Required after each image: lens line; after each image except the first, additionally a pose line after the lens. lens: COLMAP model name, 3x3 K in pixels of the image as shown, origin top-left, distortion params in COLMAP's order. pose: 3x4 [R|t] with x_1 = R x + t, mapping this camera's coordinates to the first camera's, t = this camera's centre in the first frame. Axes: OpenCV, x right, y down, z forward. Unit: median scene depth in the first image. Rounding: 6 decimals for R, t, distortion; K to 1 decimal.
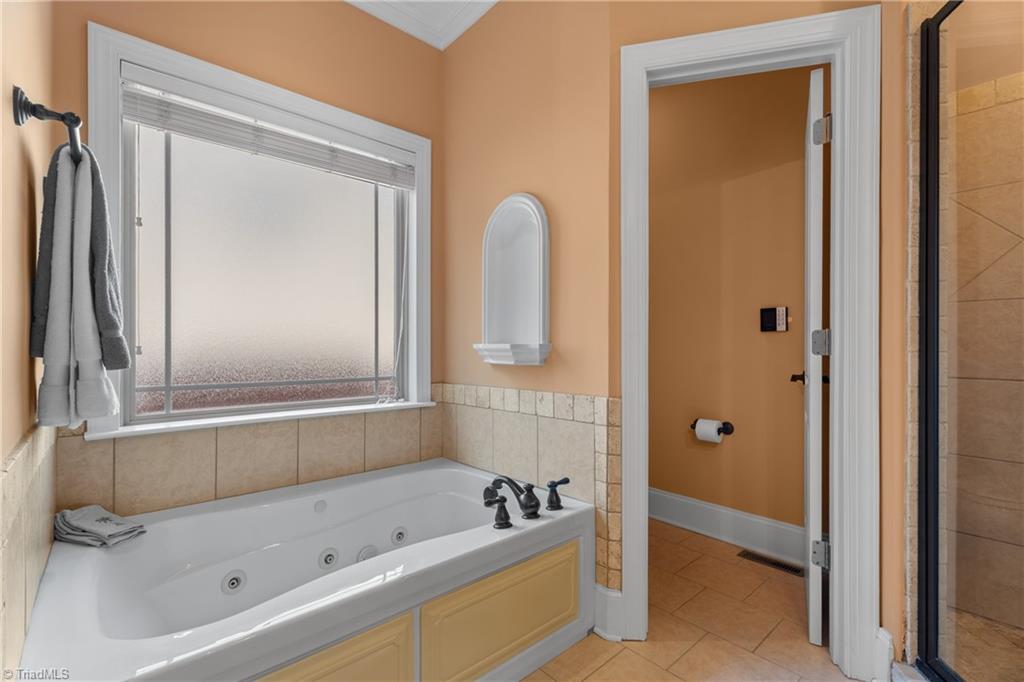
lens RADIAL K [[453.7, 0, 515.9], [0, 453.7, 344.5], [0, 0, 1]] dist [0.003587, 0.000294]
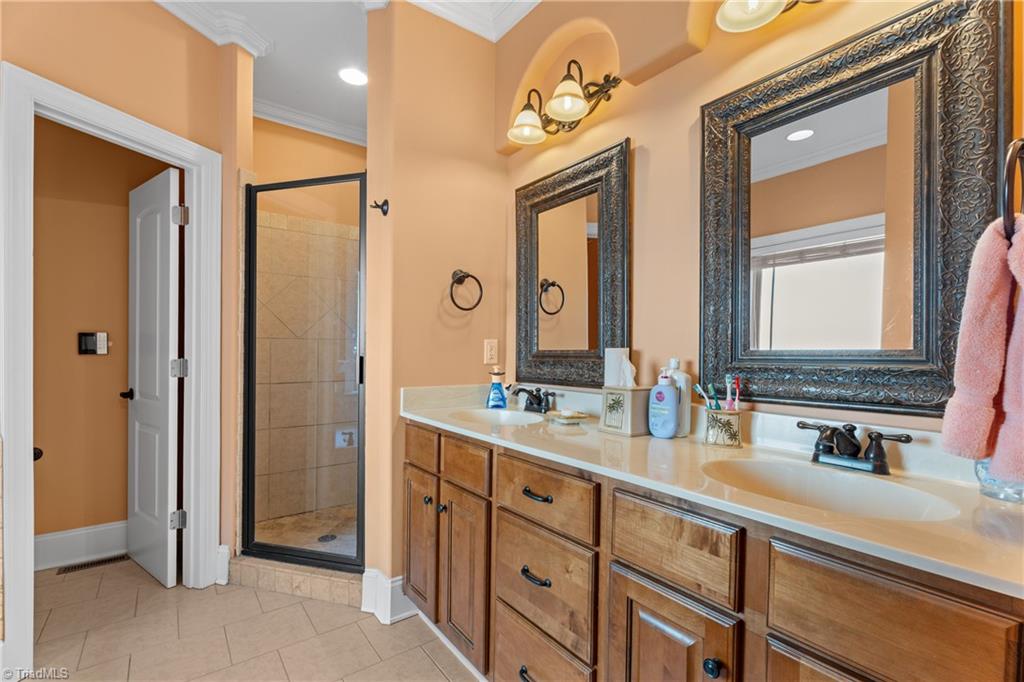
lens RADIAL K [[453.7, 0, 514.1], [0, 453.7, 347.9], [0, 0, 1]] dist [0.003587, 0.000294]
pose [[0.075138, 0.003738, 0.997166, -0.635470], [-0.008991, 0.999955, -0.003071, -0.070361], [-0.997133, -0.008735, 0.075169, -0.129310]]
